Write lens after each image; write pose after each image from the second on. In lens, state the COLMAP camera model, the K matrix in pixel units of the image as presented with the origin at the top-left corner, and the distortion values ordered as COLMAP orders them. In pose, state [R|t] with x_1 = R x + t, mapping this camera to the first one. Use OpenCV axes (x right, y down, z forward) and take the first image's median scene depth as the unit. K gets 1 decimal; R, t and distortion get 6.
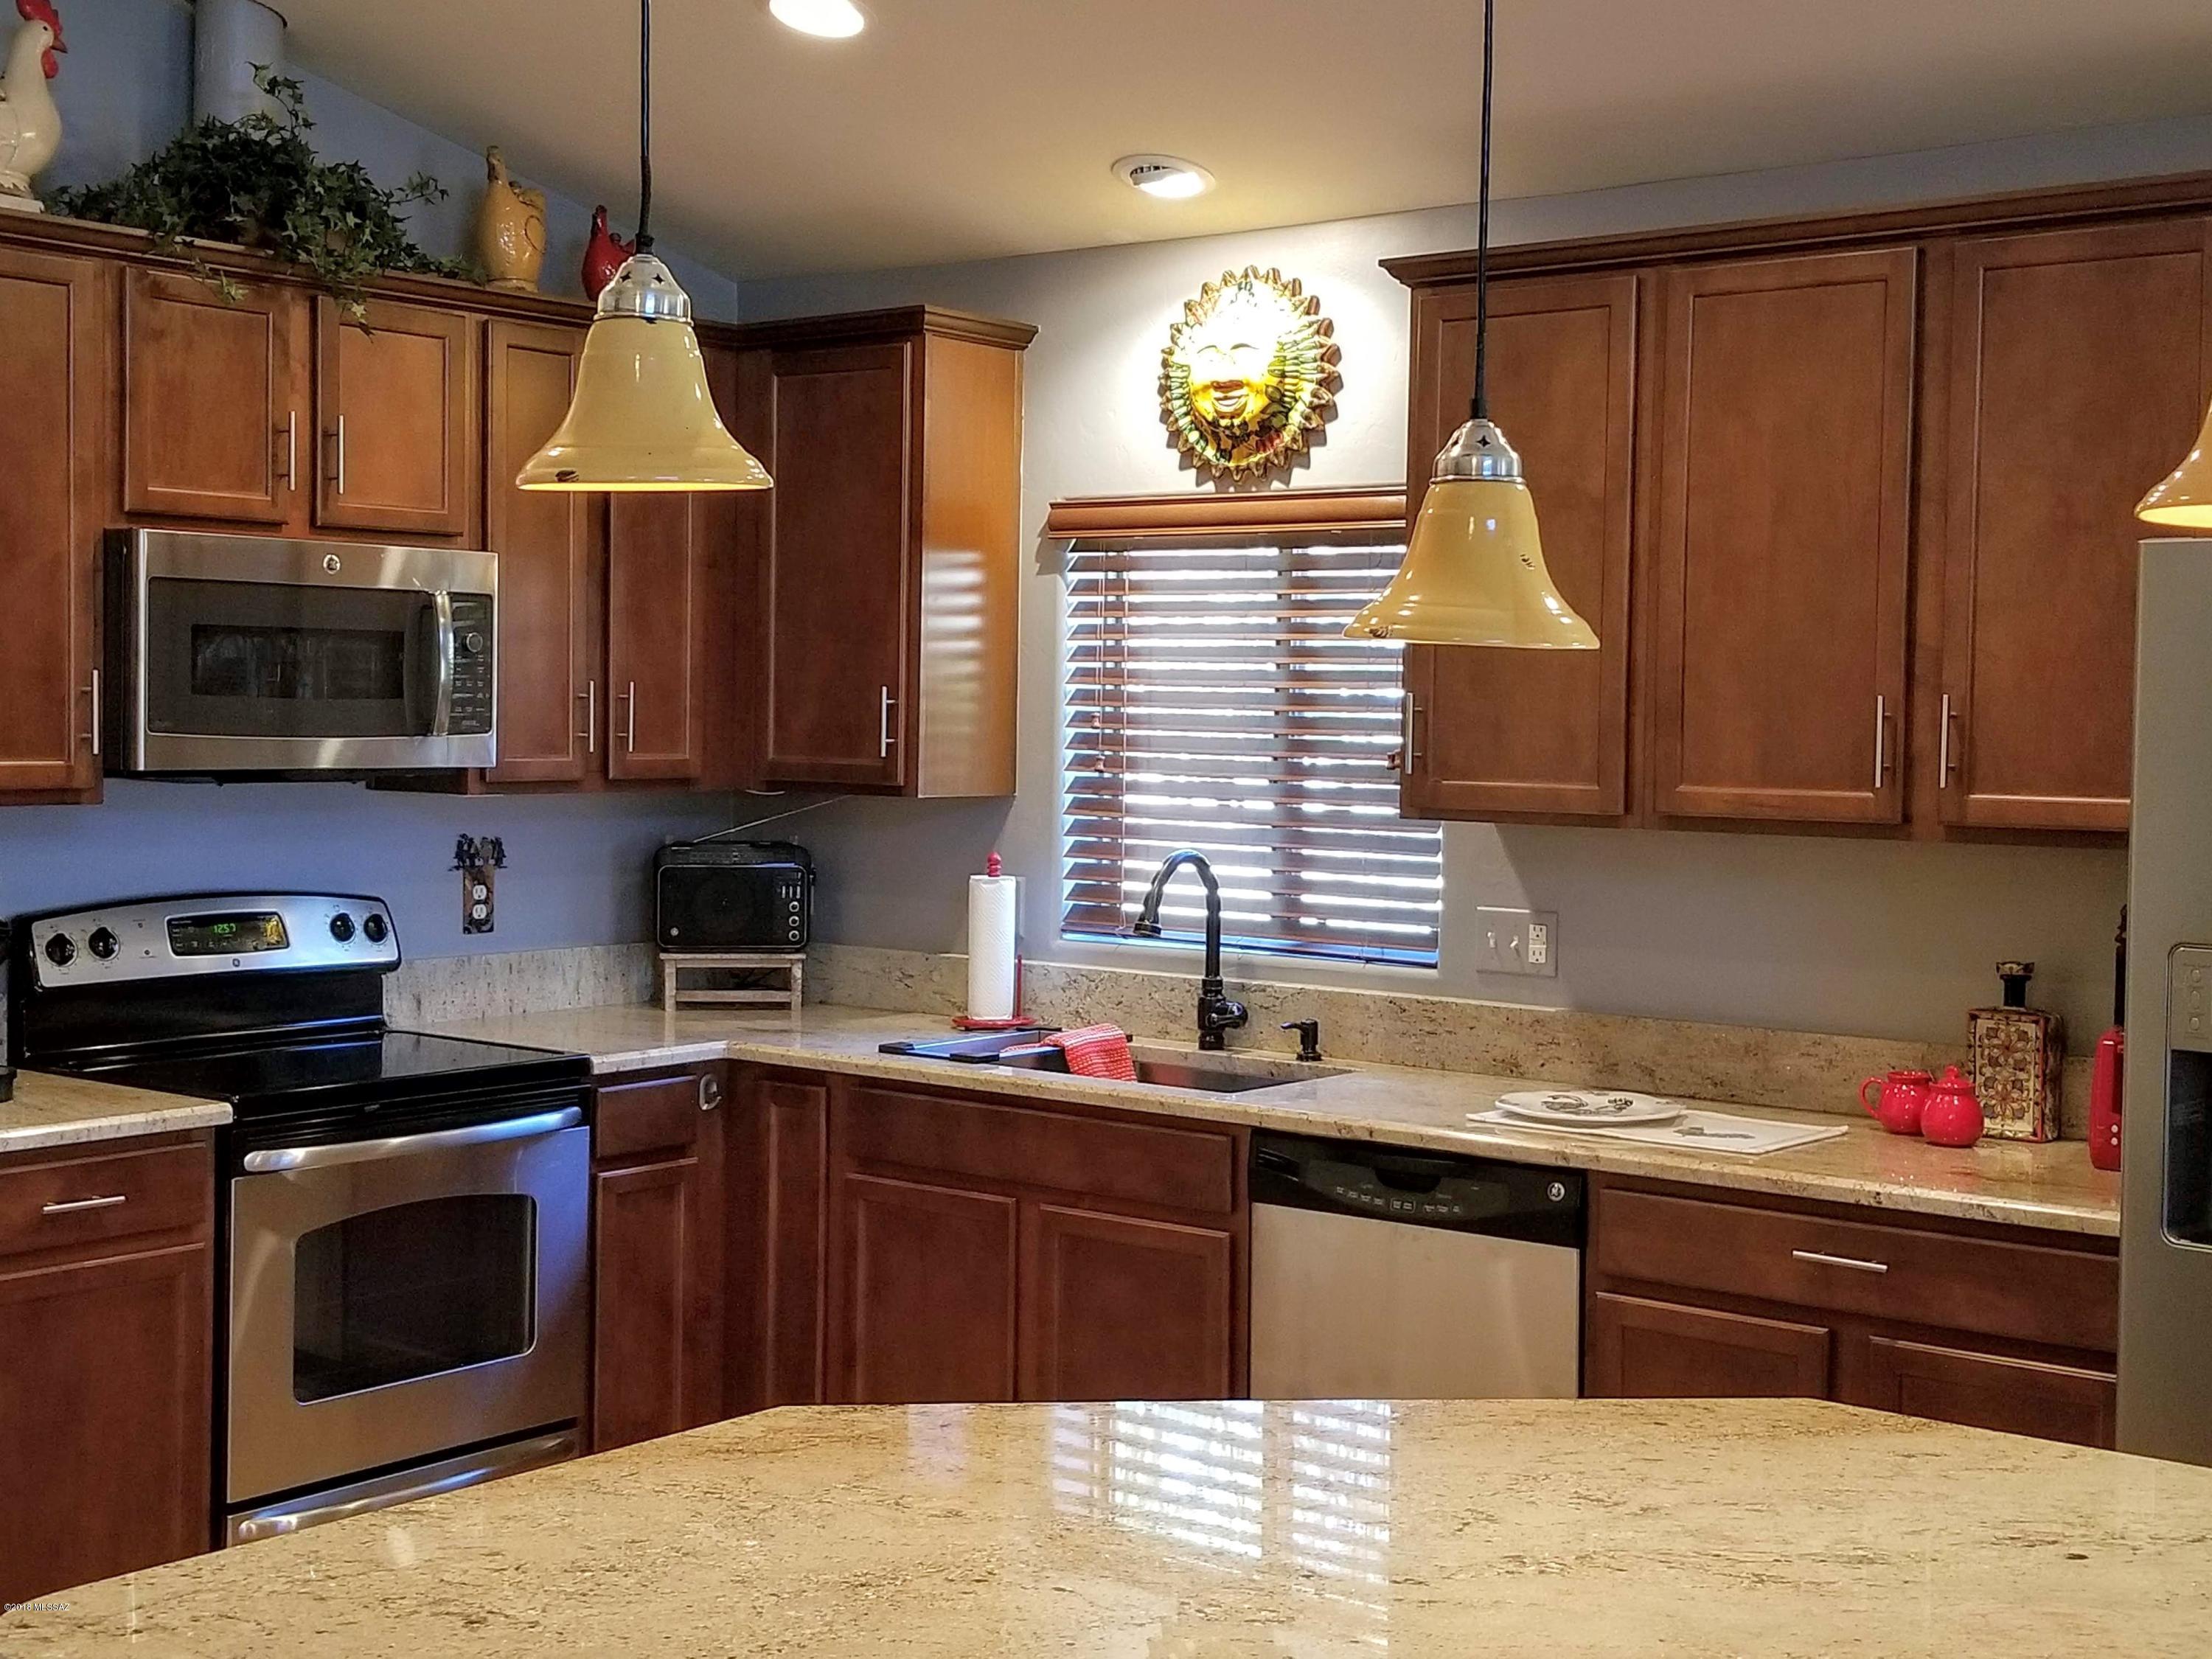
lens RADIAL K [[2827.3, 0, 1058.3], [0, 2827.3, 798.2], [0, 0, 1]] dist [0.134677, -0.363806]
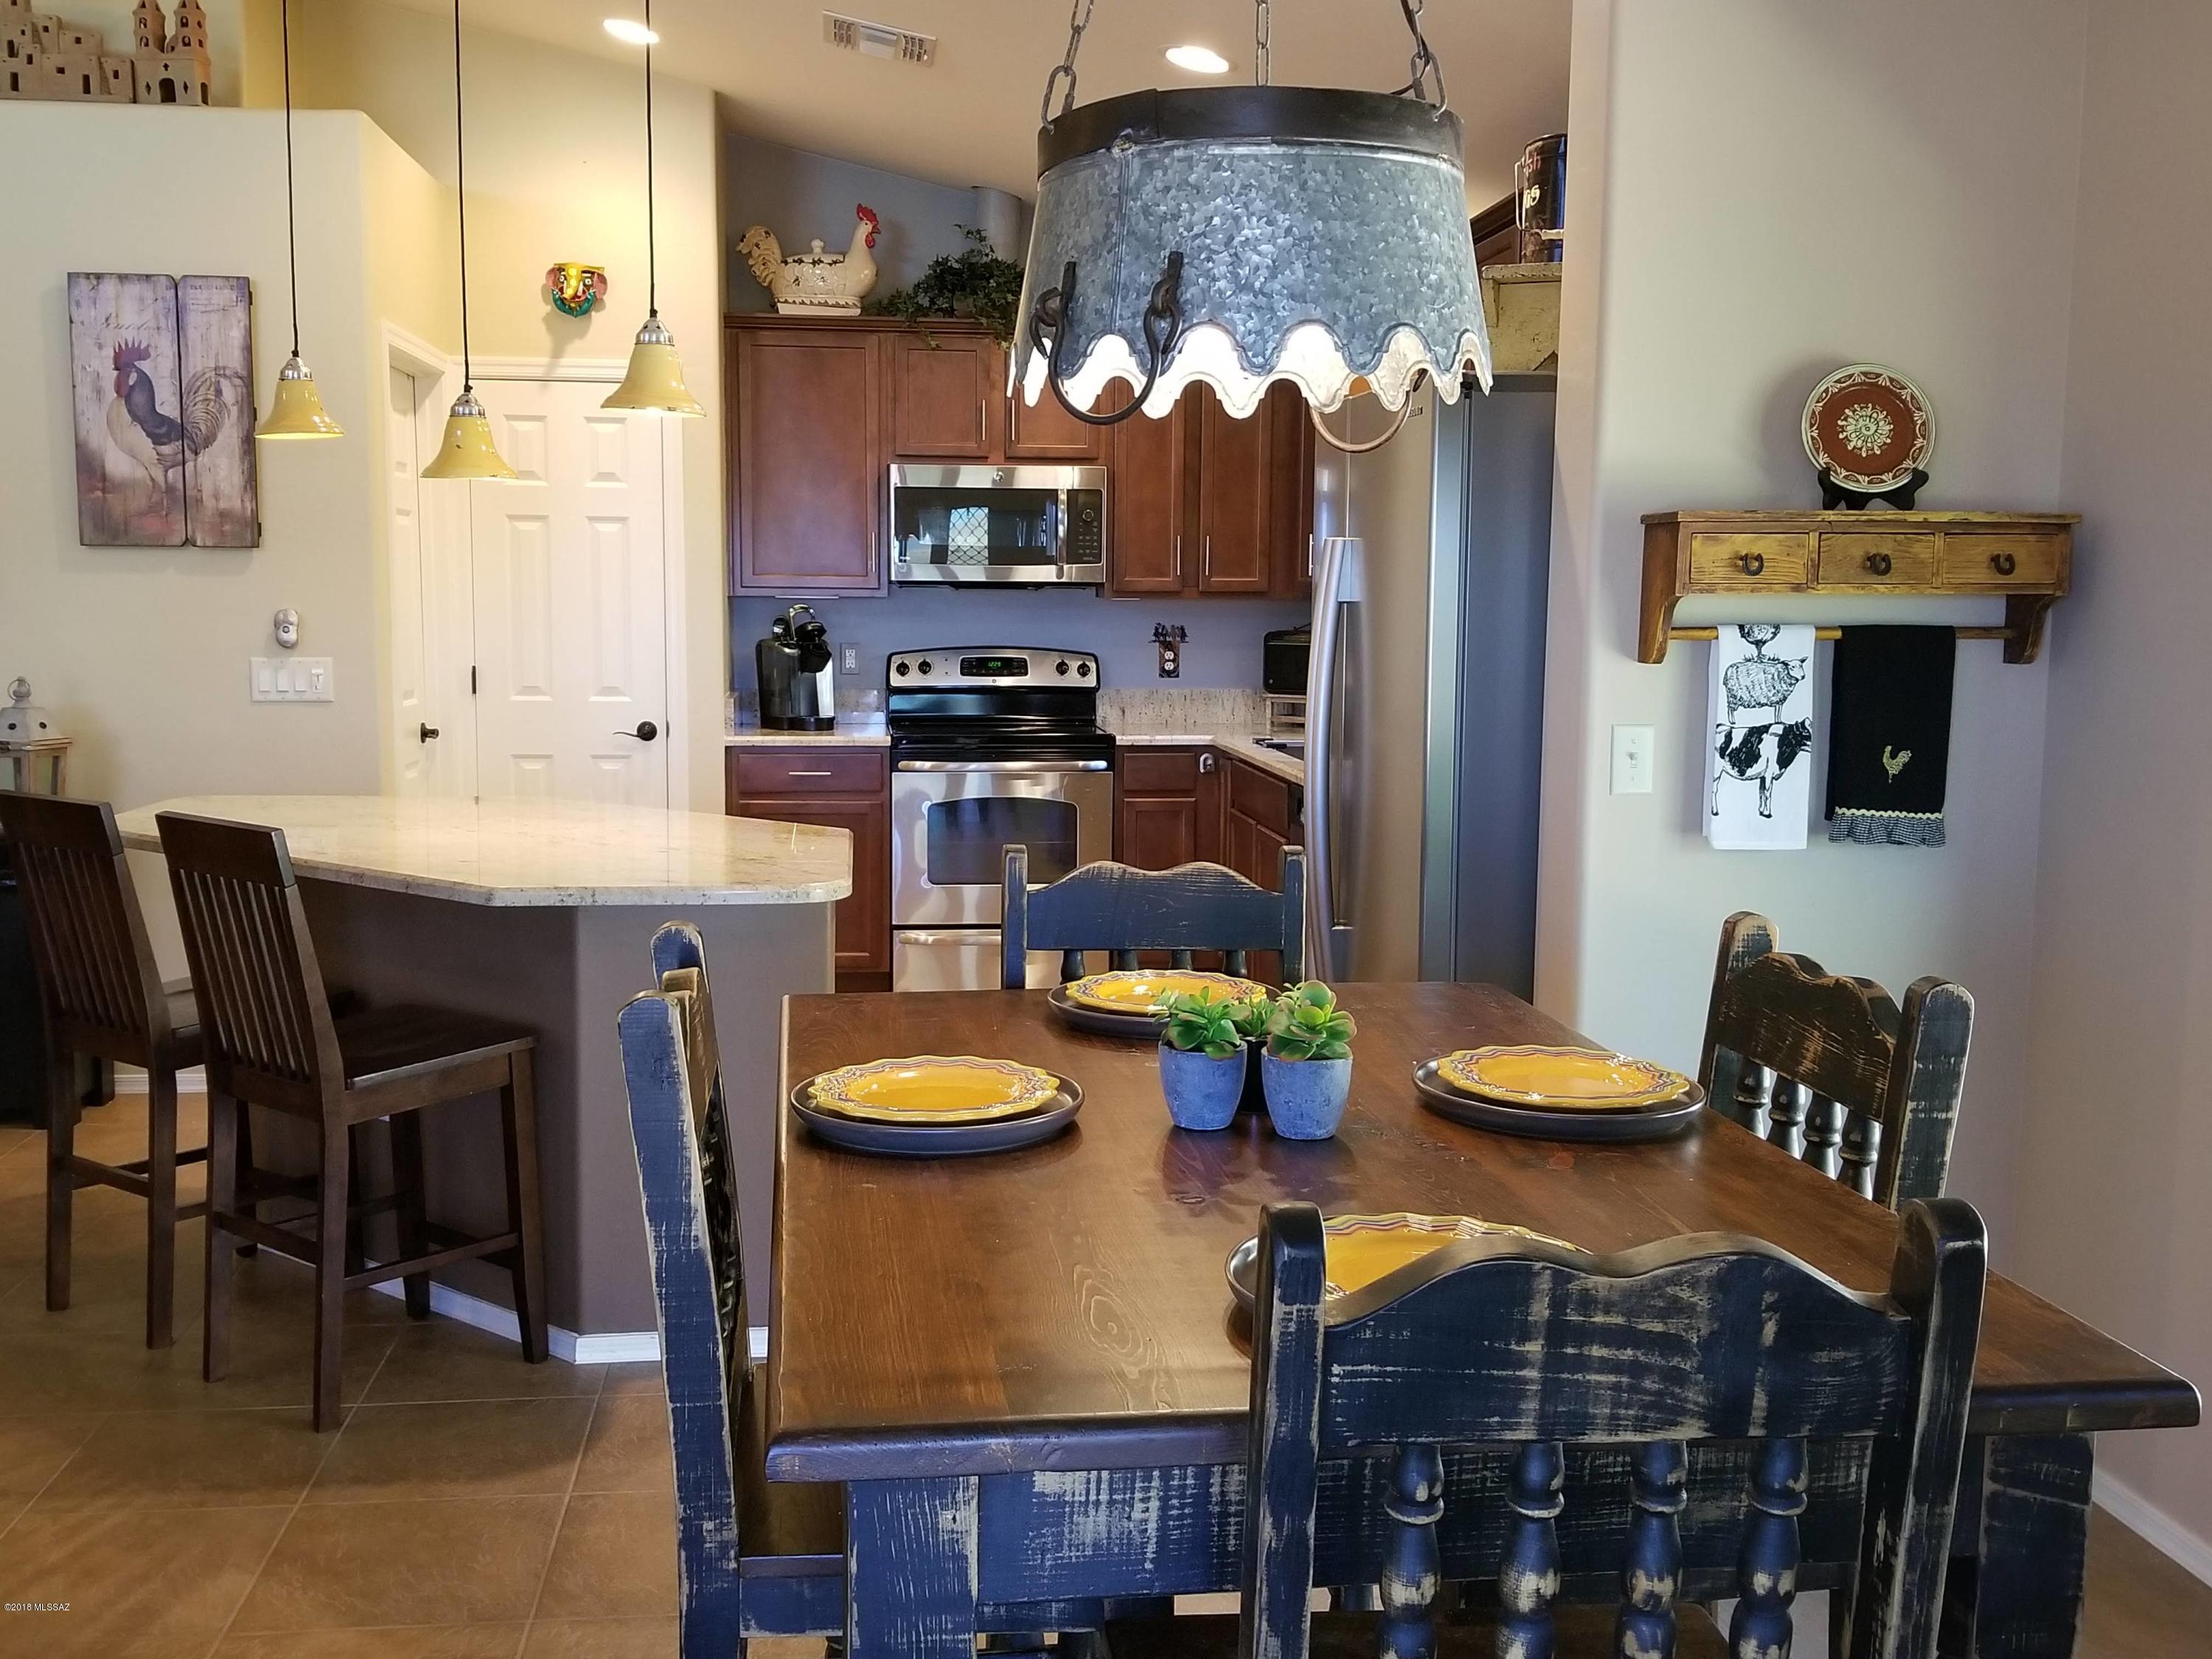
lens RADIAL K [[2118.1, 0, 1106.0], [0, 2118.1, 829.5], [0, 0, 1]] dist [0.056401, -0.099661]
pose [[0.724032, 0.072053, -0.685992, 0.765562], [-0.021884, 0.996428, 0.081562, 0.037055], [0.689419, -0.044041, 0.723023, -0.023295]]
